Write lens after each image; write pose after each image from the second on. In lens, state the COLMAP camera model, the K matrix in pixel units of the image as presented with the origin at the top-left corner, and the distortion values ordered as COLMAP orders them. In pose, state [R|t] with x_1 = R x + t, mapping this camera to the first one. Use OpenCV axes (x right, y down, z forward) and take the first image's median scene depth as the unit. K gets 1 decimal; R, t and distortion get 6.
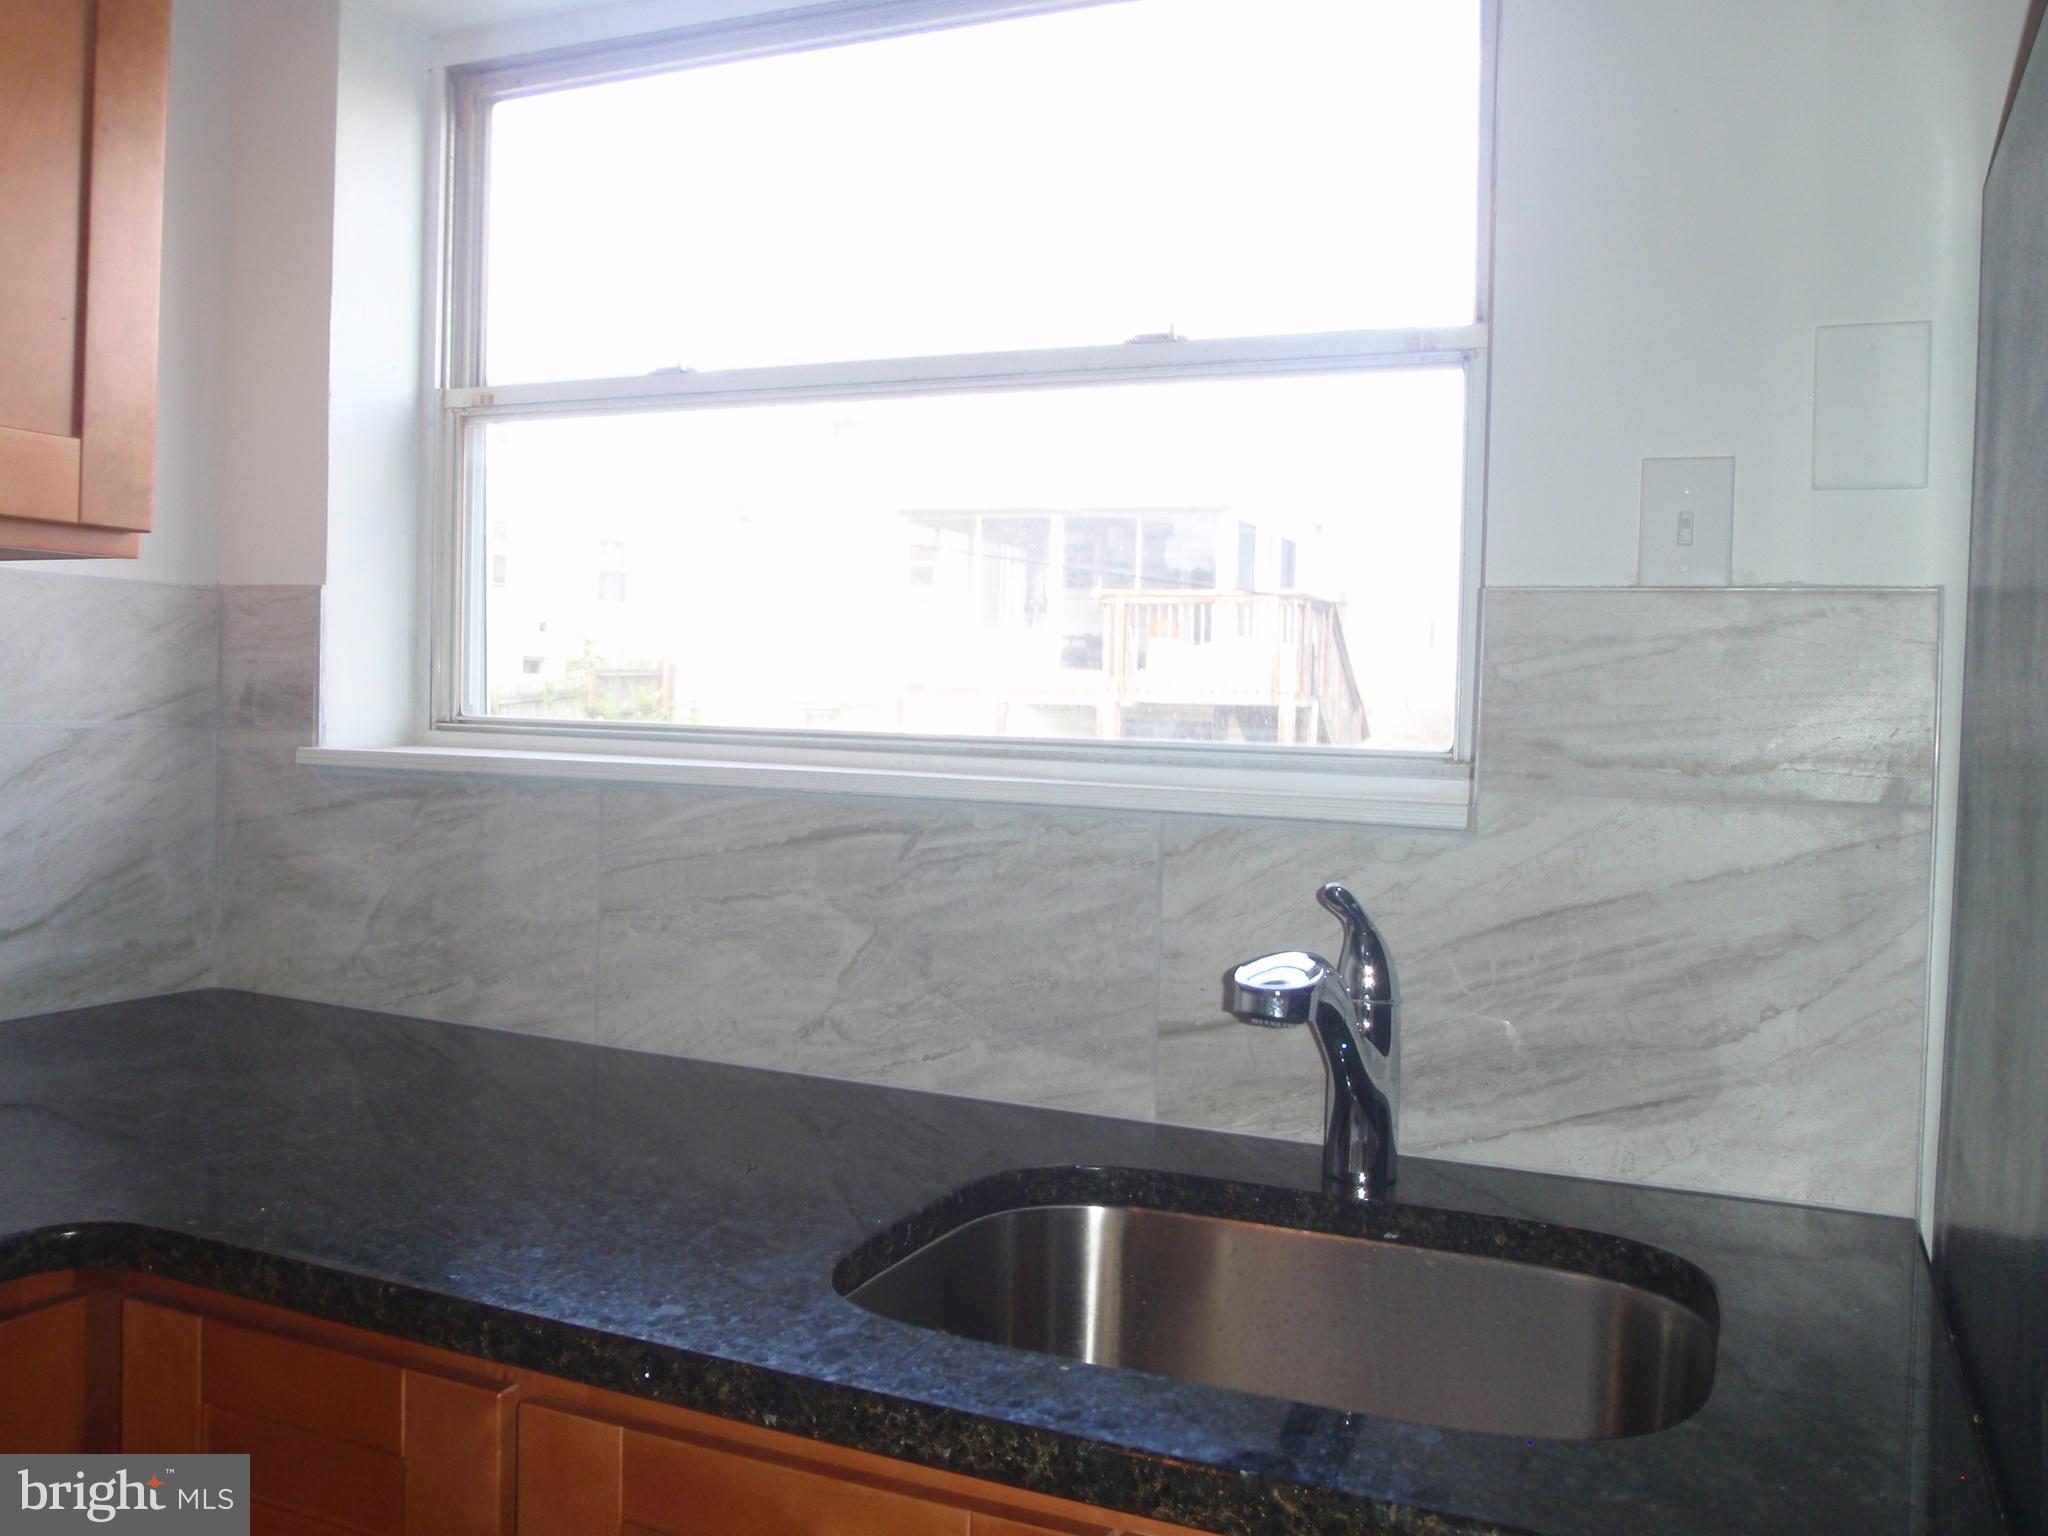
lens RADIAL K [[1714.7, 0, 1025.4], [0, 1714.7, 728.0], [0, 0, 1]] dist [-0.070937, 0.041887]
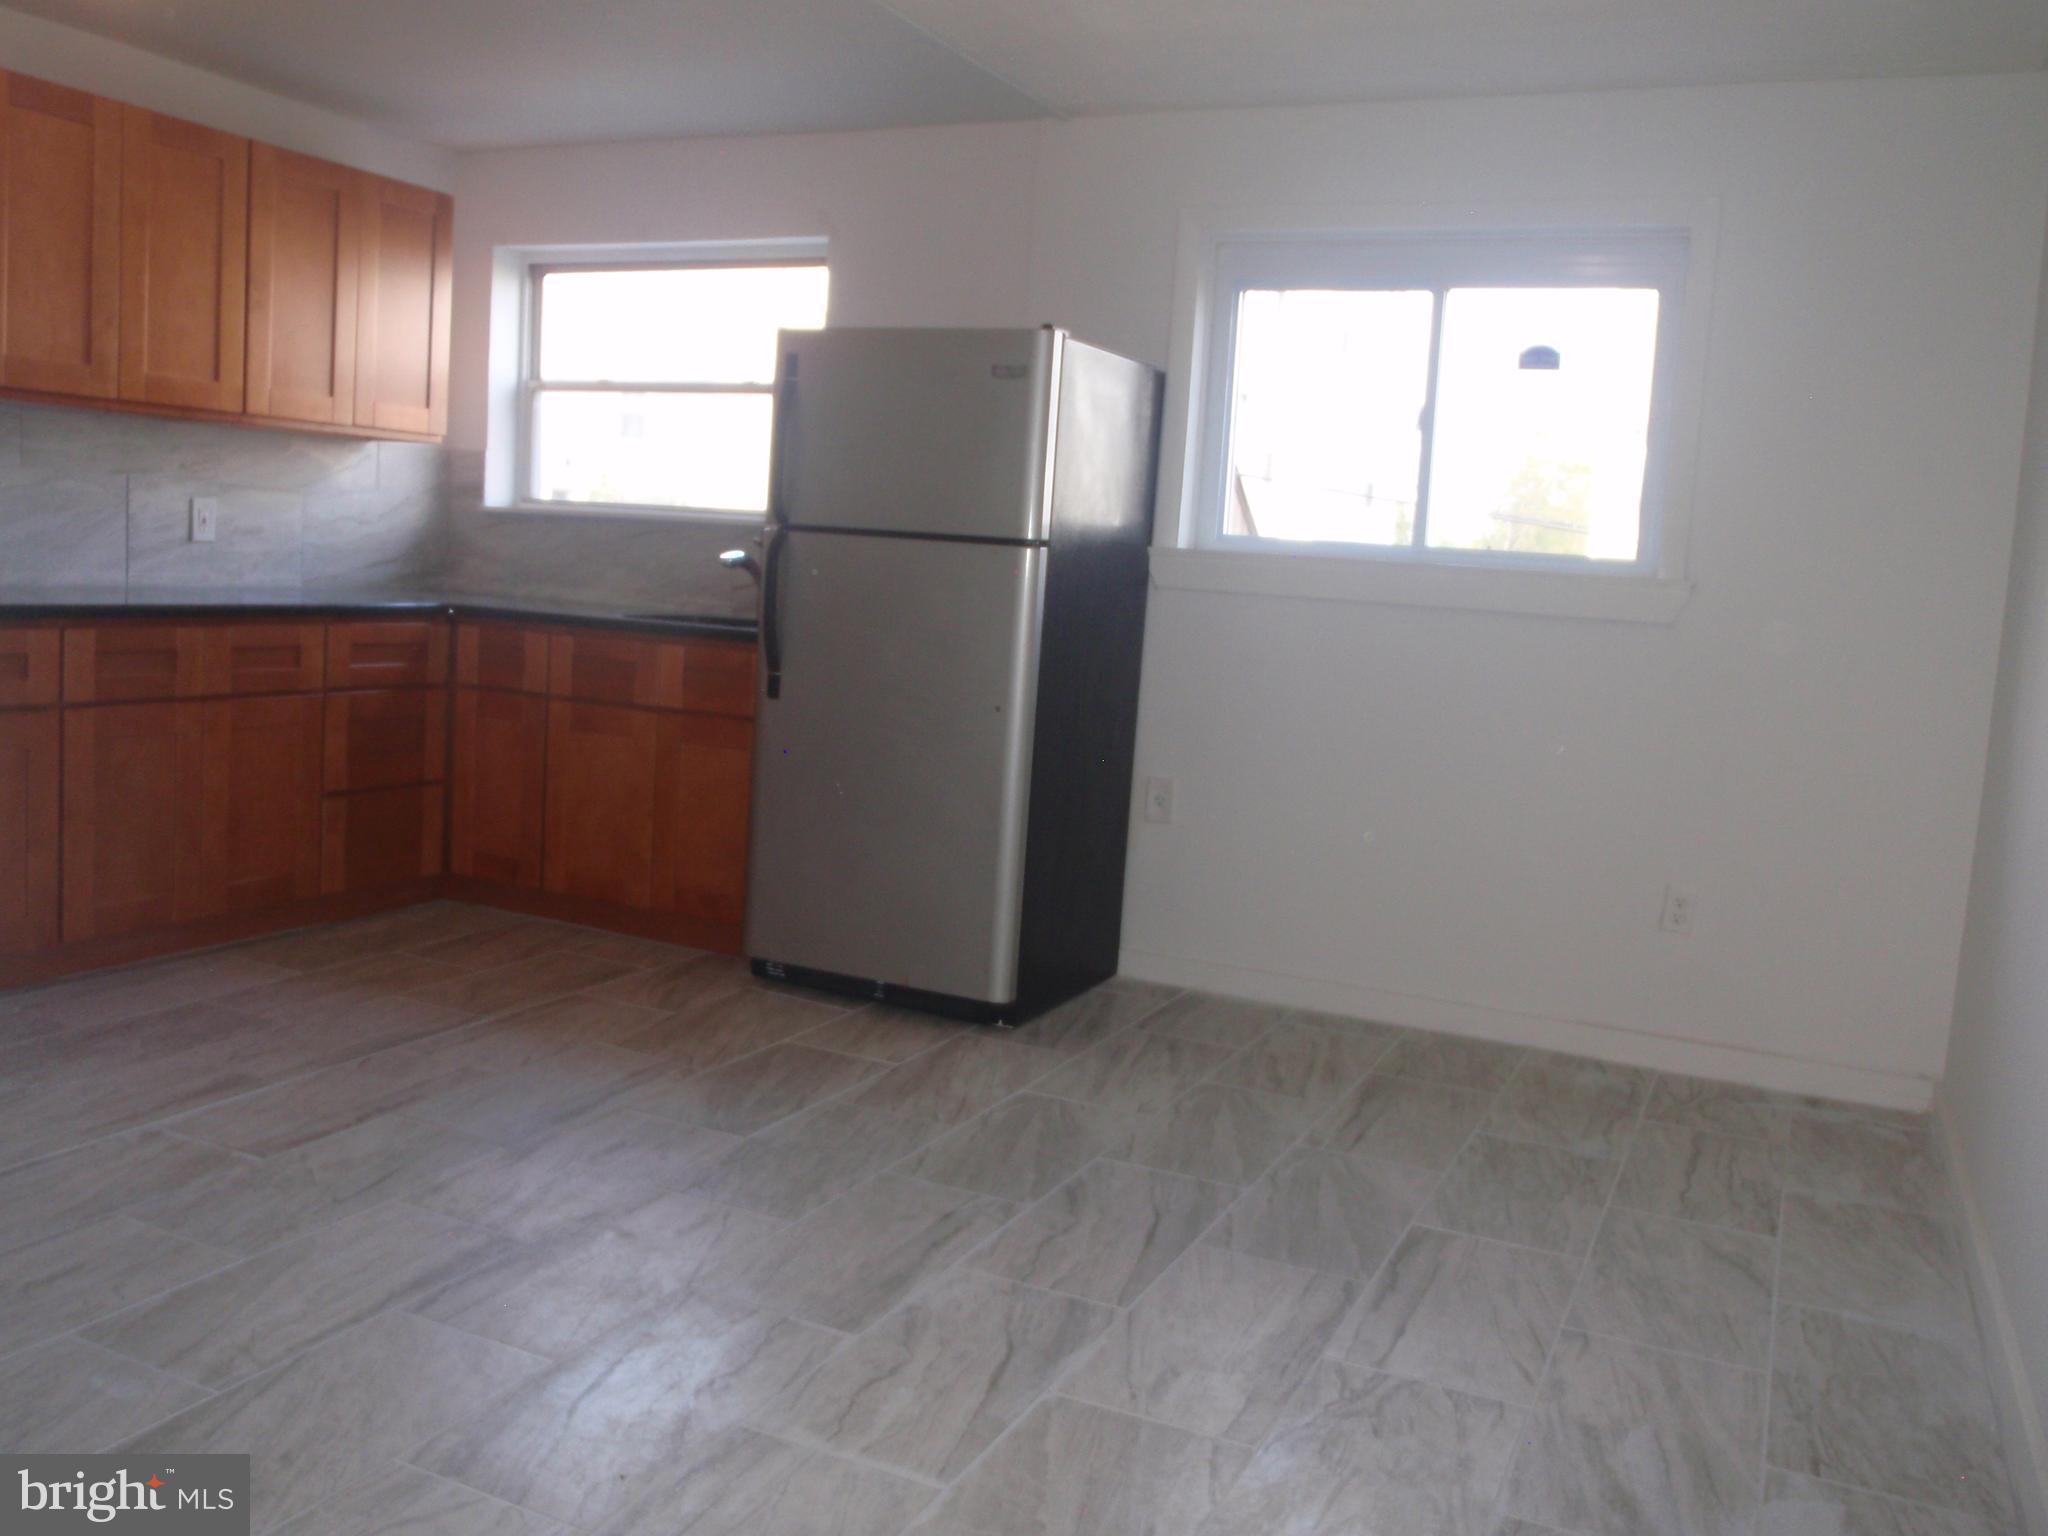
lens RADIAL K [[1714.7, 0, 1025.4], [0, 1714.7, 728.0], [0, 0, 1]] dist [-0.070937, 0.041887]
pose [[0.999297, 0.036326, -0.009297, 0.557841], [-0.035391, 0.995650, 0.086193, 0.105604], [0.012387, -0.085803, 0.996235, -1.943591]]
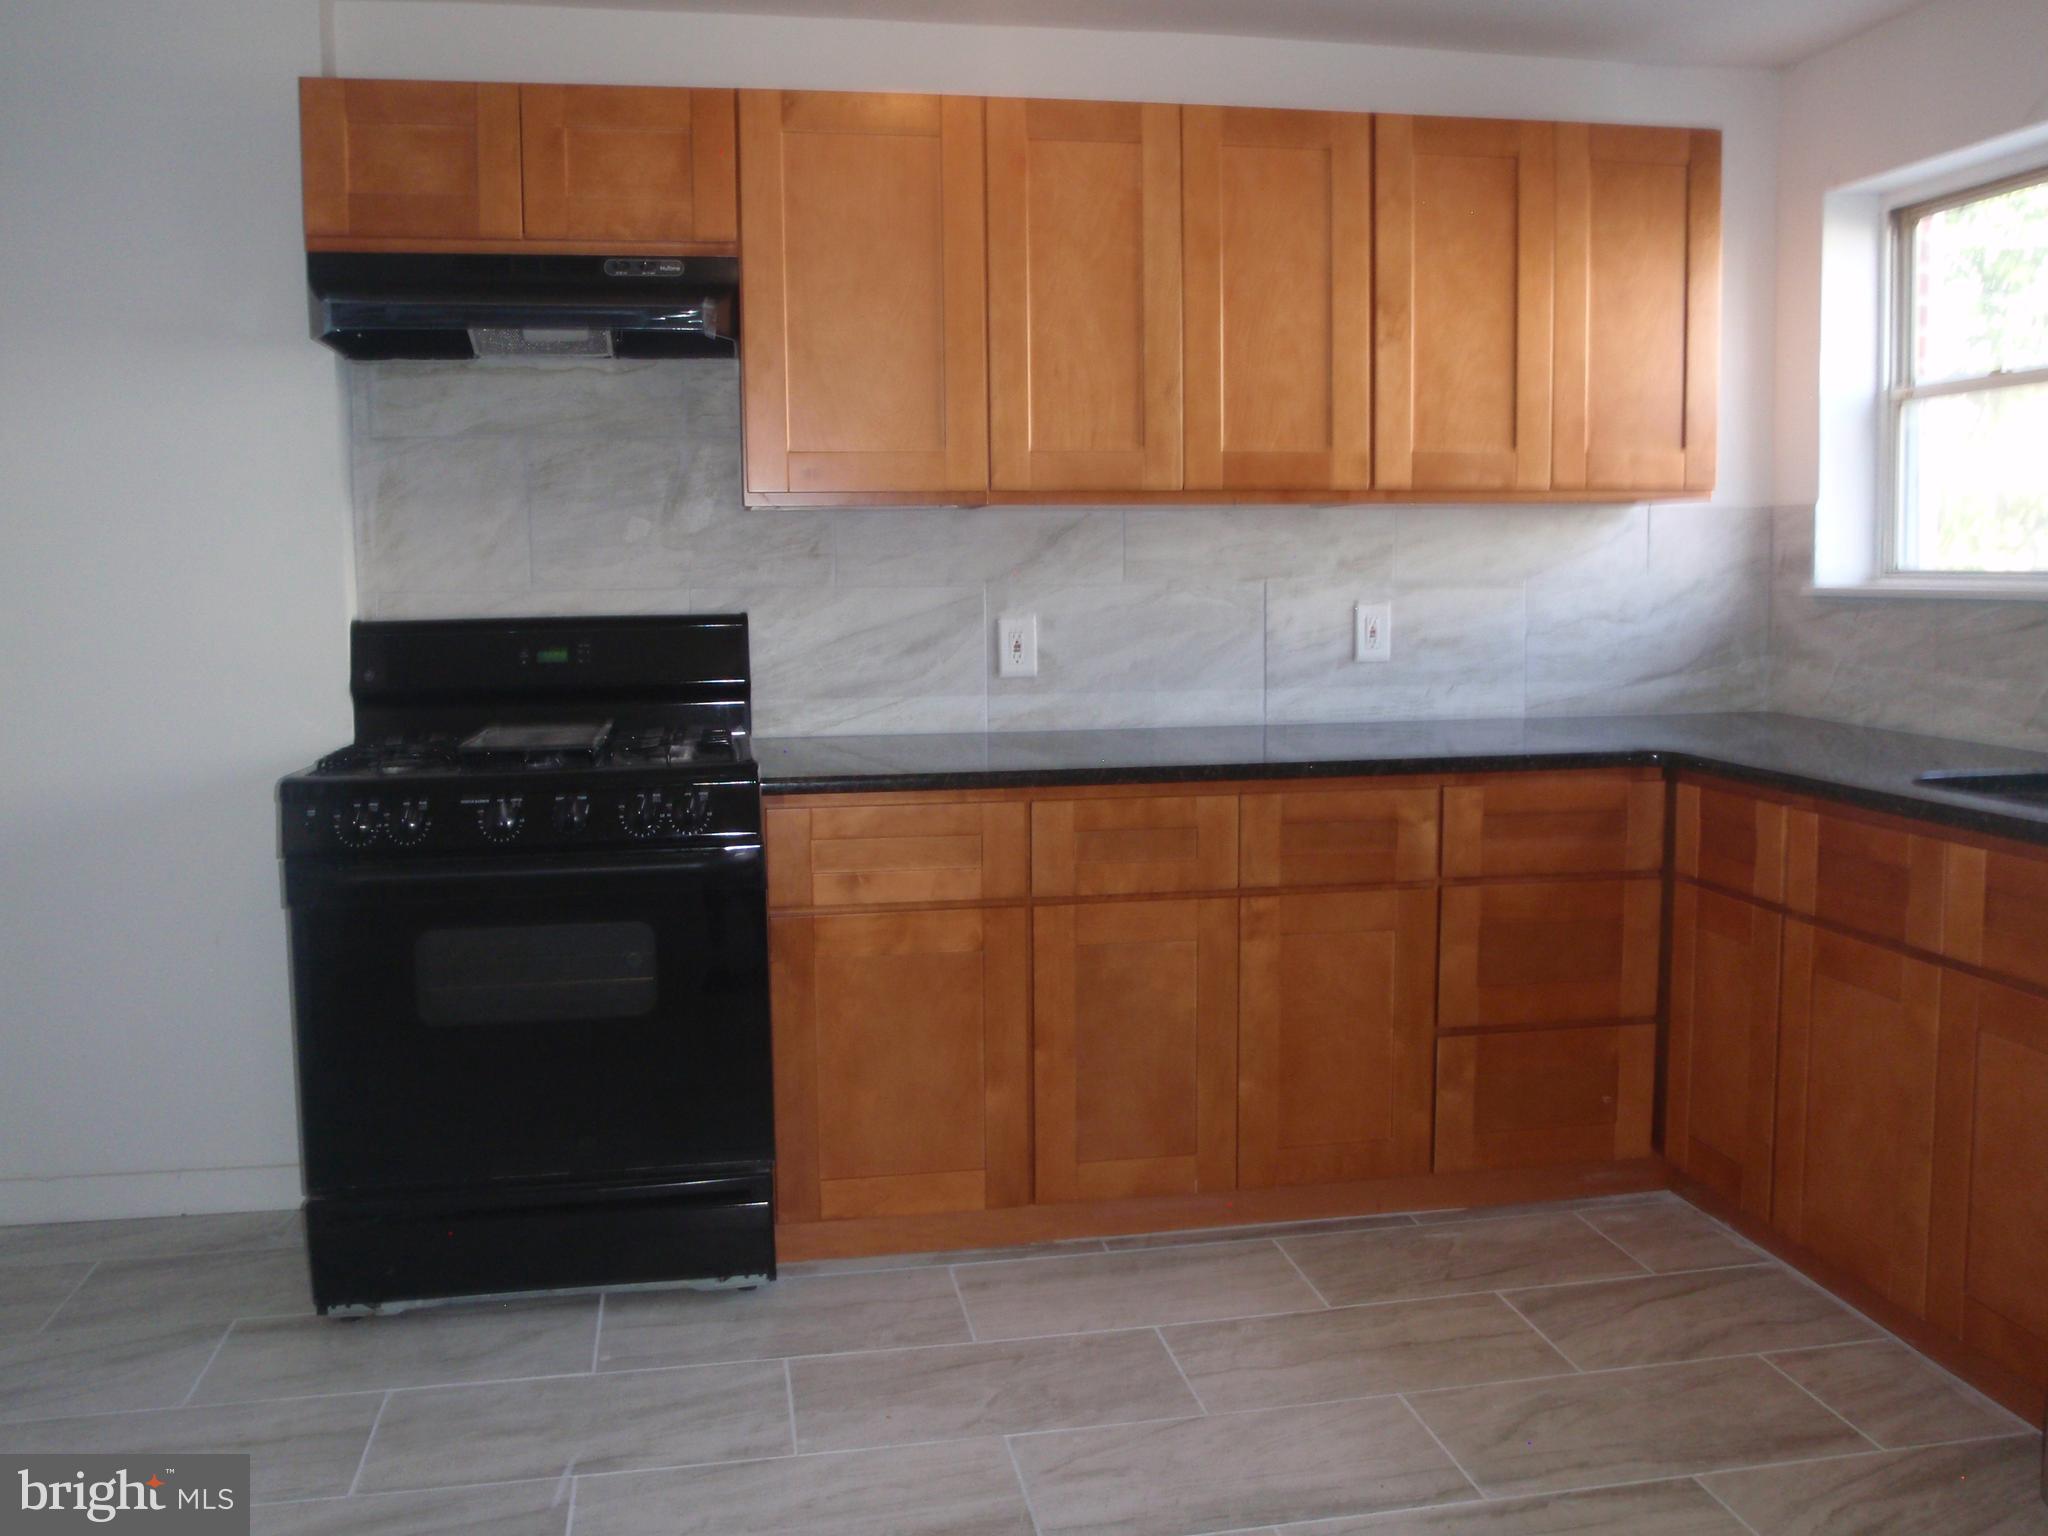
lens RADIAL K [[1714.7, 0, 1025.4], [0, 1714.7, 728.0], [0, 0, 1]] dist [-0.070937, 0.041887]
pose [[0.569021, 0.045206, -0.821079, 0.665628], [0.013762, 0.997825, 0.064474, 0.035691], [0.822208, -0.047986, 0.567161, -0.847798]]
